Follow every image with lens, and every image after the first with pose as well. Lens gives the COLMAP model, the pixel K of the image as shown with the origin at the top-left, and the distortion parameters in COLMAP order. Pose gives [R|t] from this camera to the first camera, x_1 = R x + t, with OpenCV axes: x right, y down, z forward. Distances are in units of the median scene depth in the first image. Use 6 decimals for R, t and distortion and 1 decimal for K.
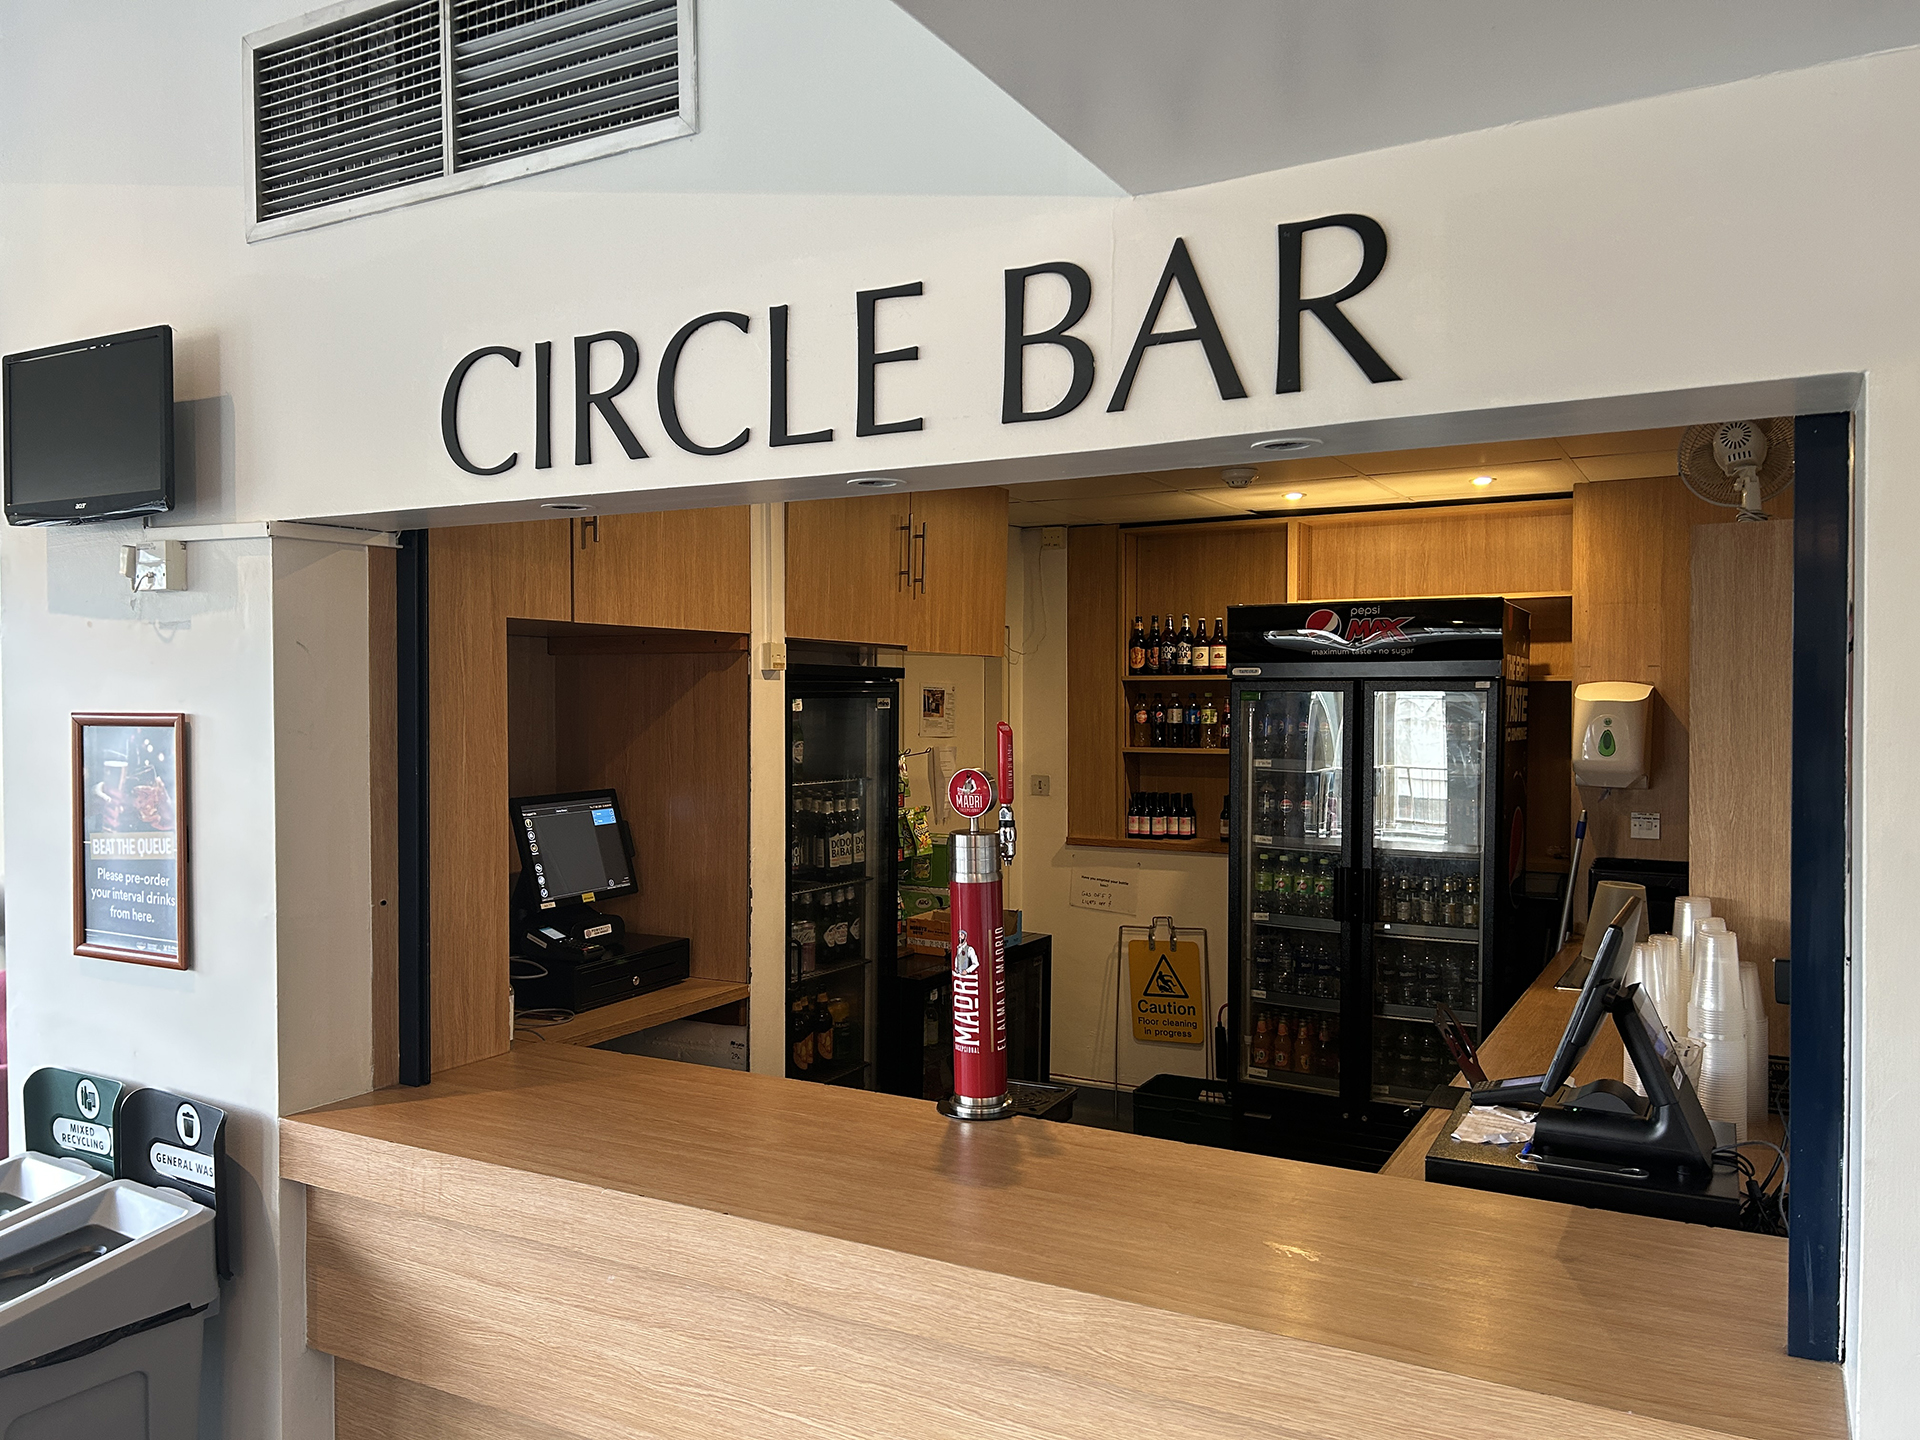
lens RADIAL K [[1434.3, 0, 965.0], [0, 1434.3, 734.3], [0, 0, 1]] dist [0.104823, -0.134436]
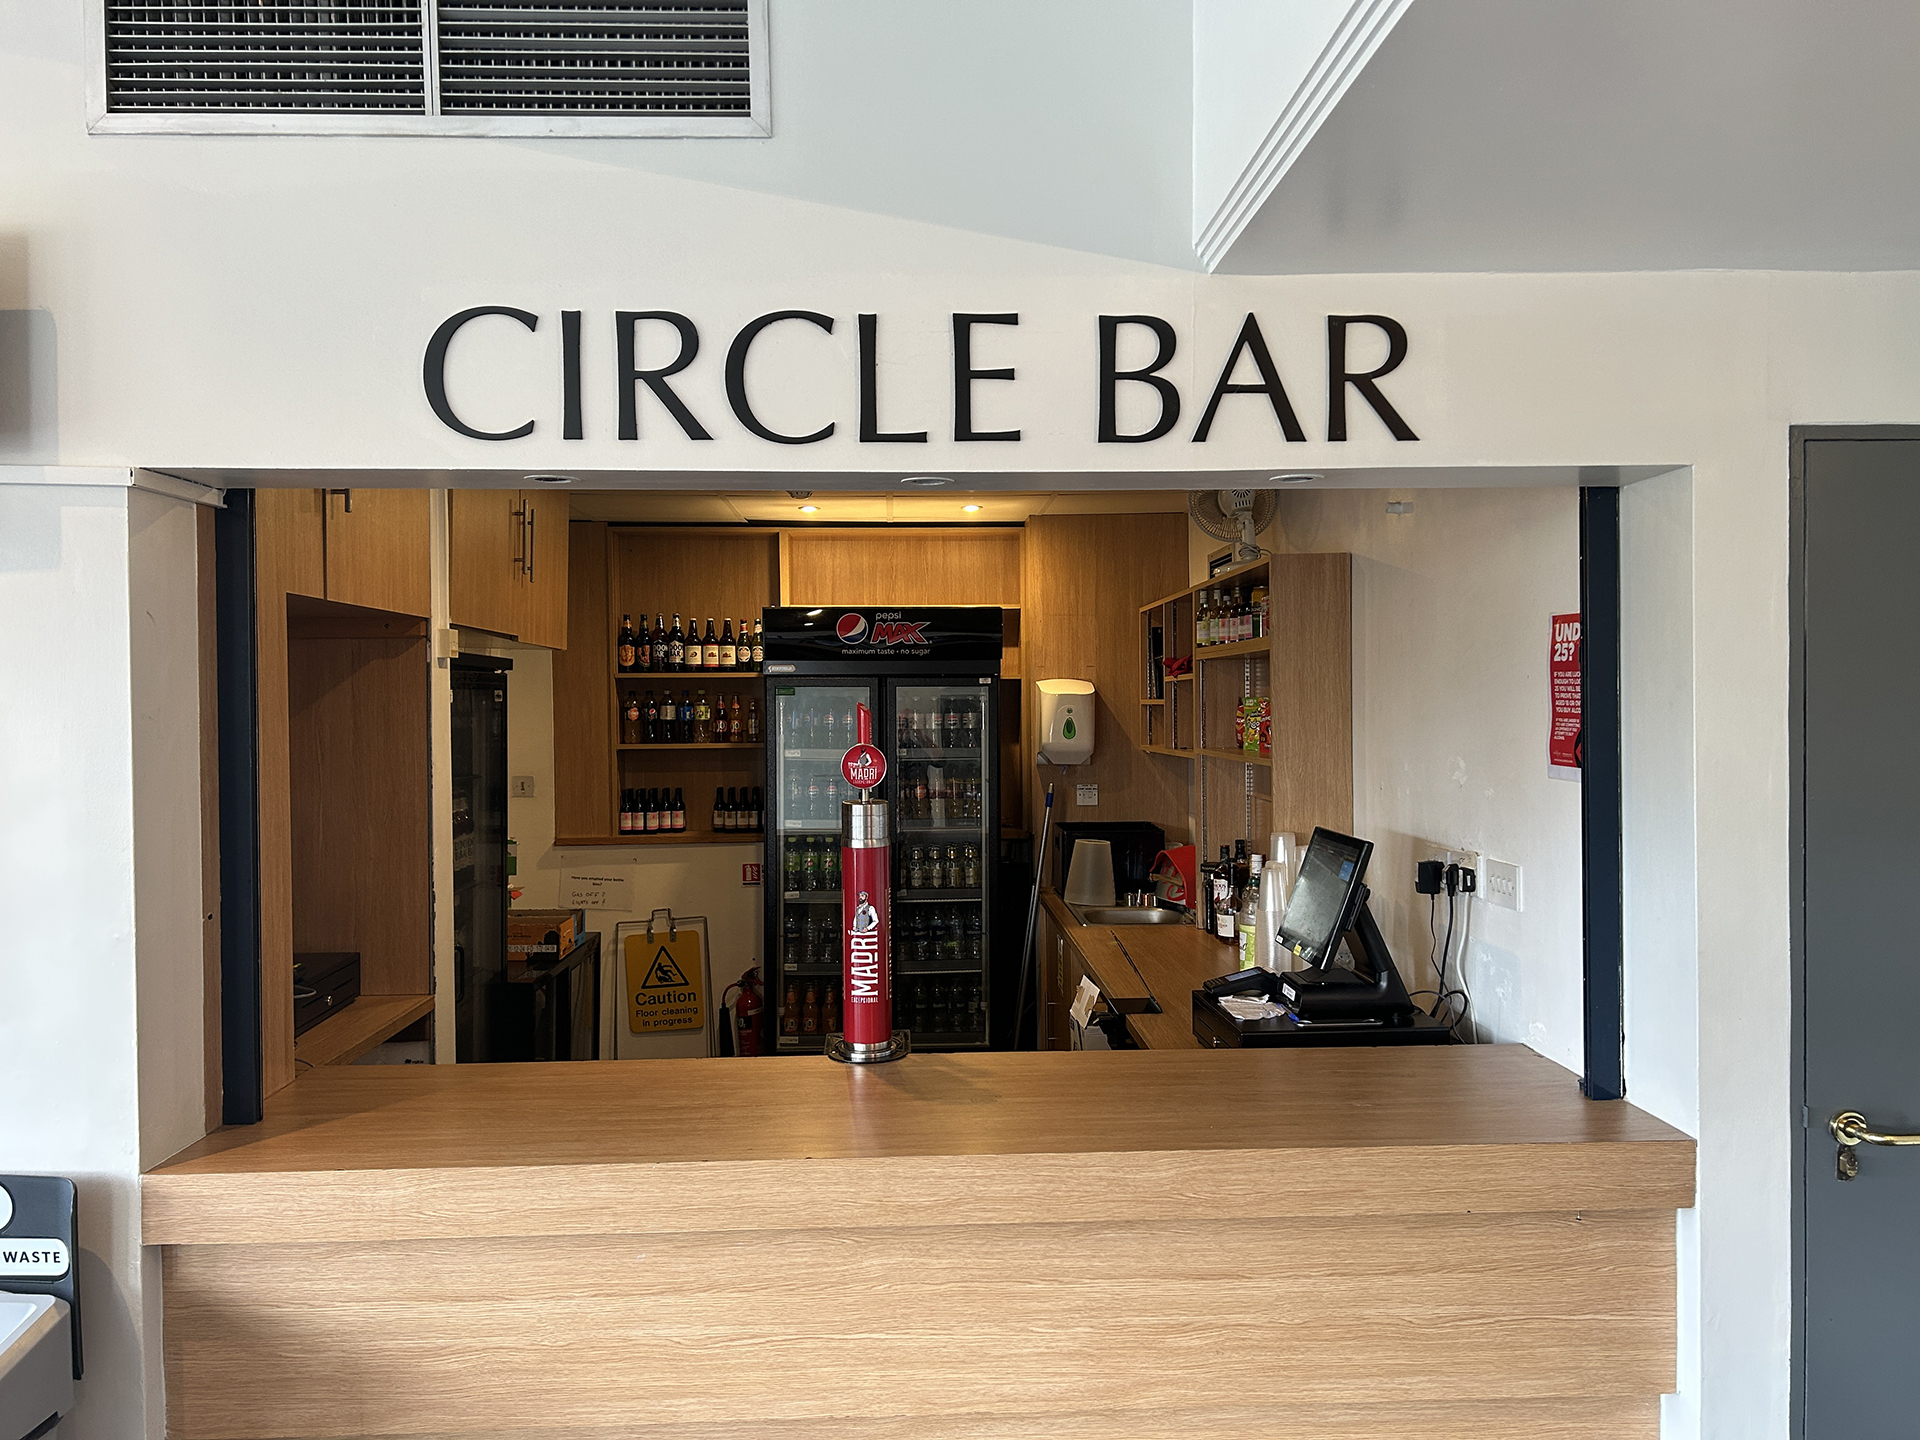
lens RADIAL K [[1434.3, 0, 965.0], [0, 1434.3, 734.3], [0, 0, 1]] dist [0.104823, -0.134436]
pose [[0.851046, -0.017482, 0.524800, -0.509002], [0.021079, 0.999777, -0.000878, 0.019049], [-0.524668, 0.011810, 0.851225, 0.028216]]
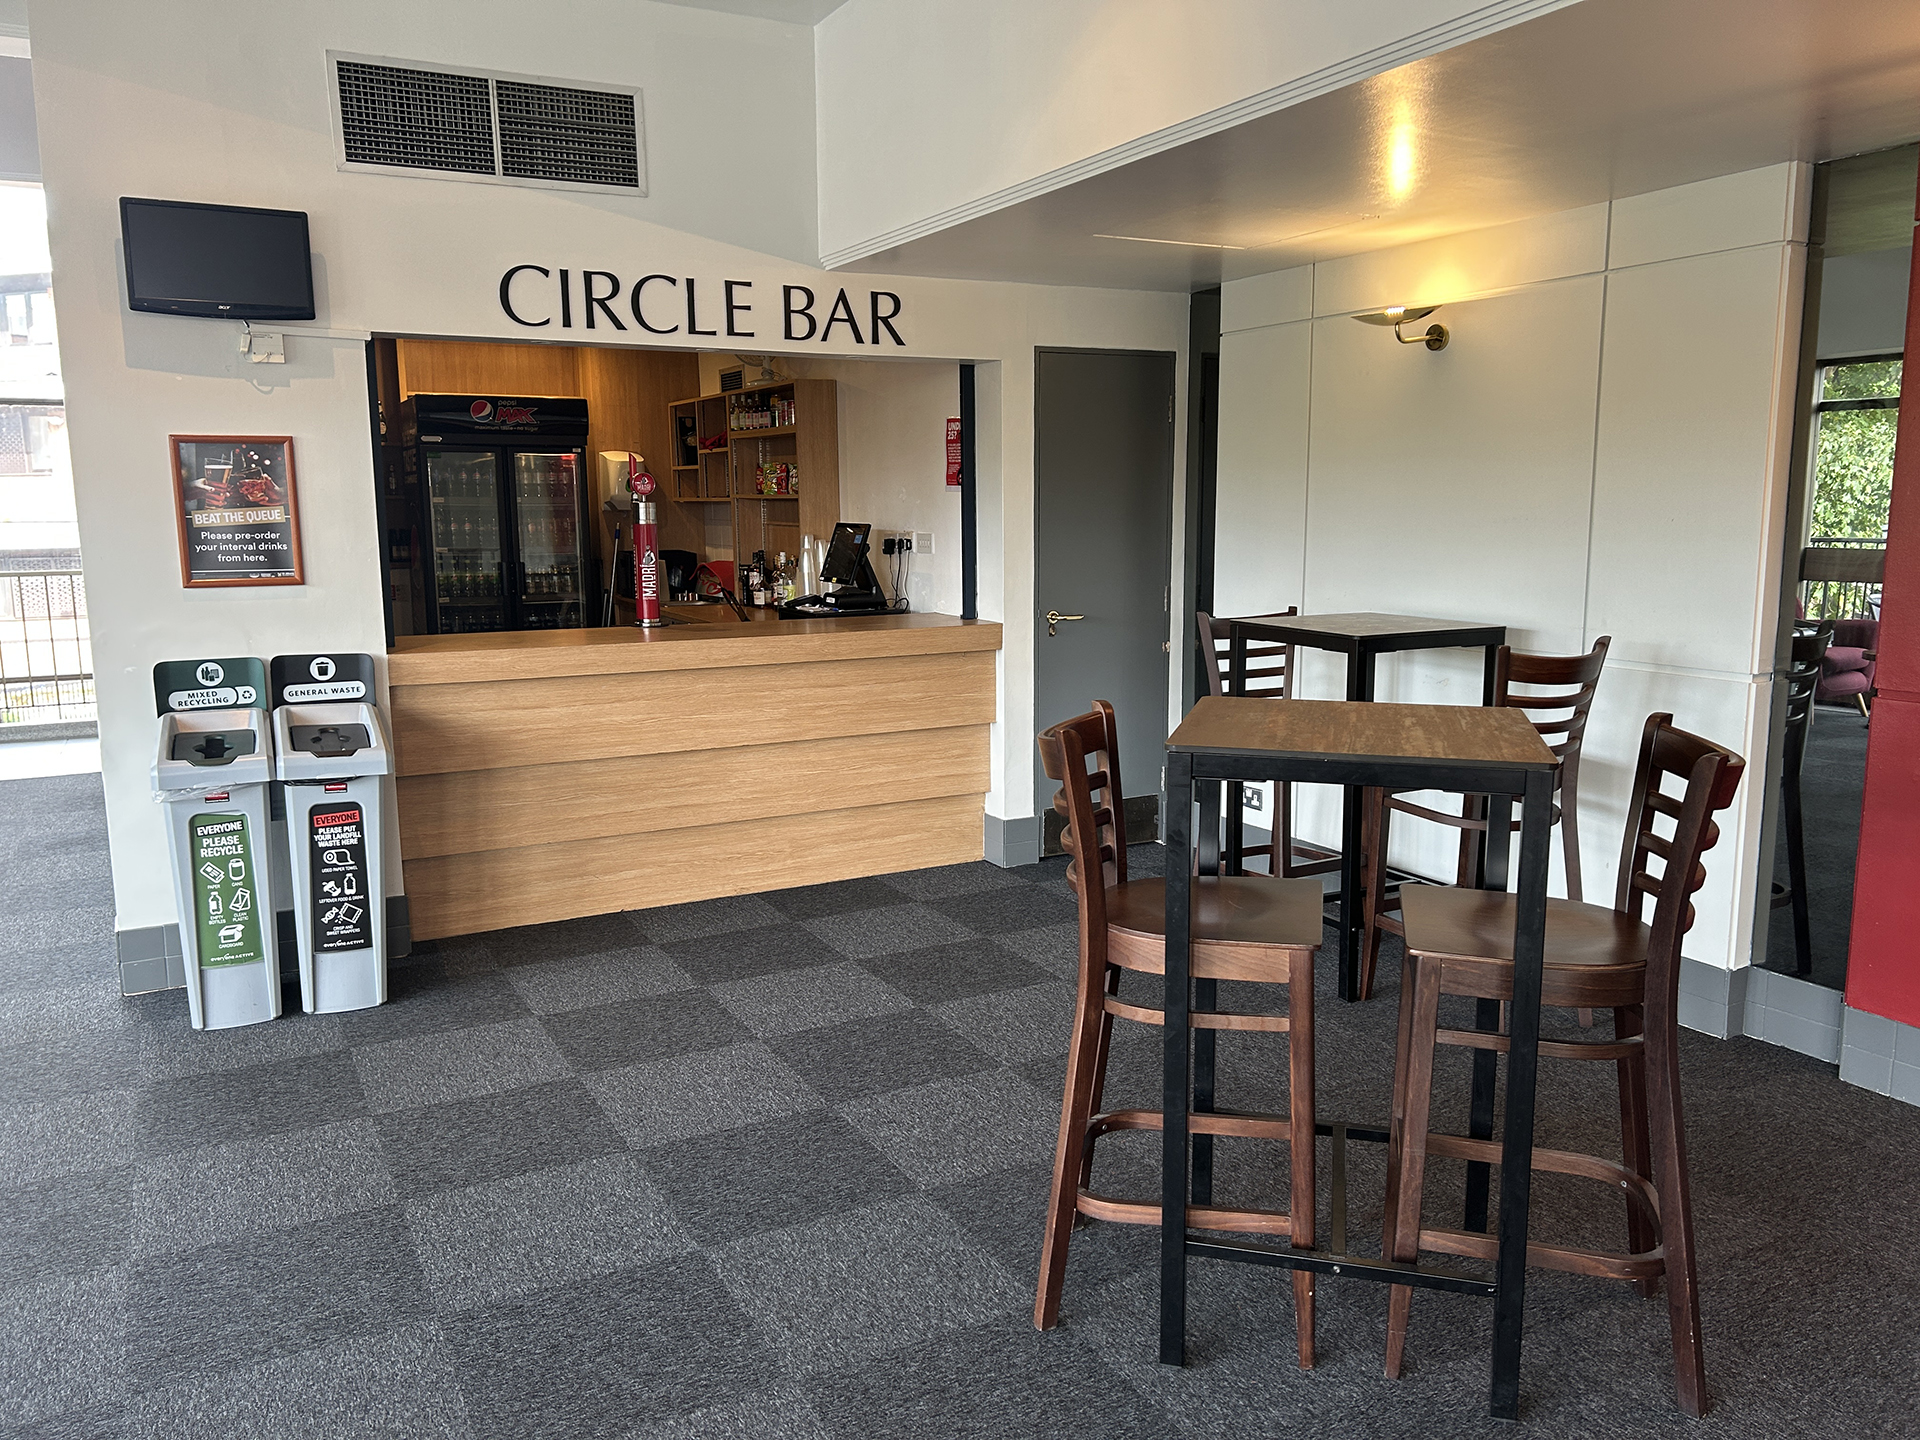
lens RADIAL K [[1448.6, 0, 968.2], [0, 1448.6, 732.1], [0, 0, 1]] dist [0.082411, -0.146635]
pose [[0.540092, -0.137663, 0.830271, -1.671689], [0.026076, 0.988795, 0.146984, 0.103422], [-0.841202, -0.057735, 0.537630, -0.669483]]
